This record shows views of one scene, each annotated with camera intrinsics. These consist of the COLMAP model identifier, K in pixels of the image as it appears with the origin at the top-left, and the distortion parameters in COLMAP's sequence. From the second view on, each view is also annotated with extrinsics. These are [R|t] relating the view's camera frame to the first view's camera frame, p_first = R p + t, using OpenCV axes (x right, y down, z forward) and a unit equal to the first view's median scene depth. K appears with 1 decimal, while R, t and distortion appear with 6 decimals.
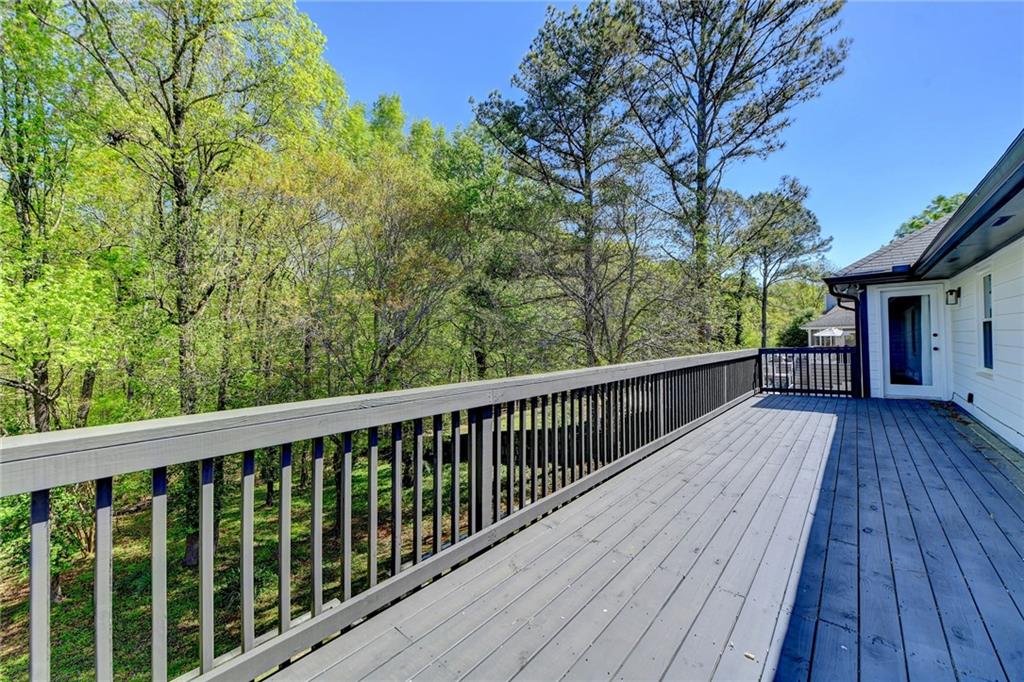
lens RADIAL K [[405.6, 0, 528.6], [0, 405.6, 341.8], [0, 0, 1]] dist [-0.009783, -0.000046]
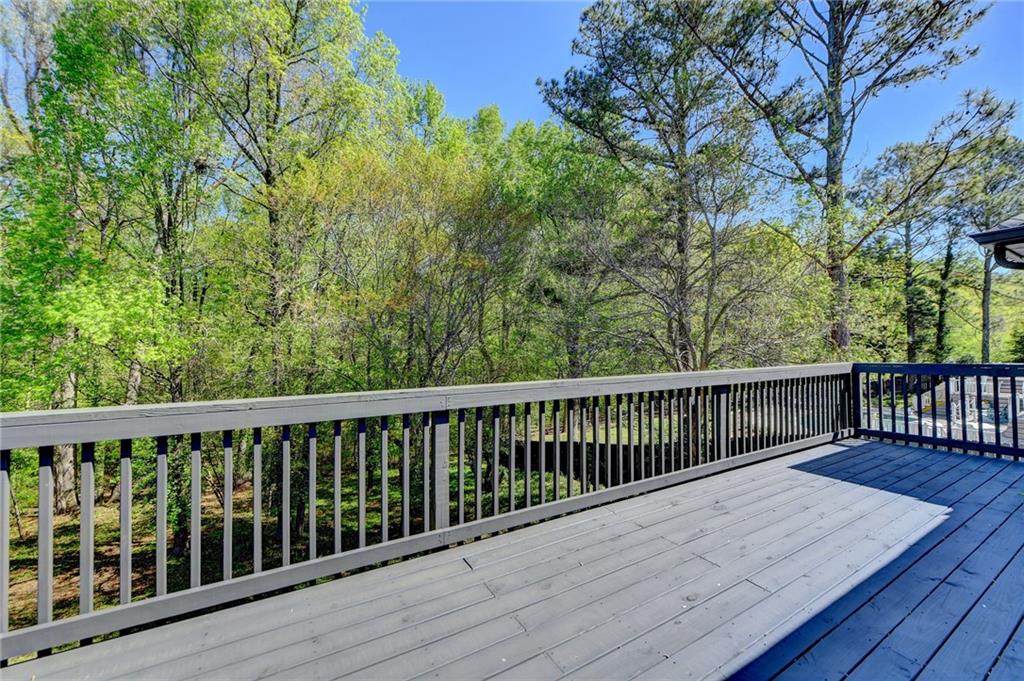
lens RADIAL K [[408.1, 0, 522.6], [0, 408.1, 335.0], [0, 0, 1]] dist [-0.009162, -0.000886]
pose [[0.937987, 0.004053, -0.346647, 0.139784], [-0.010578, 0.999801, -0.016932, -0.003467], [0.346510, 0.019549, 0.937843, 0.118205]]
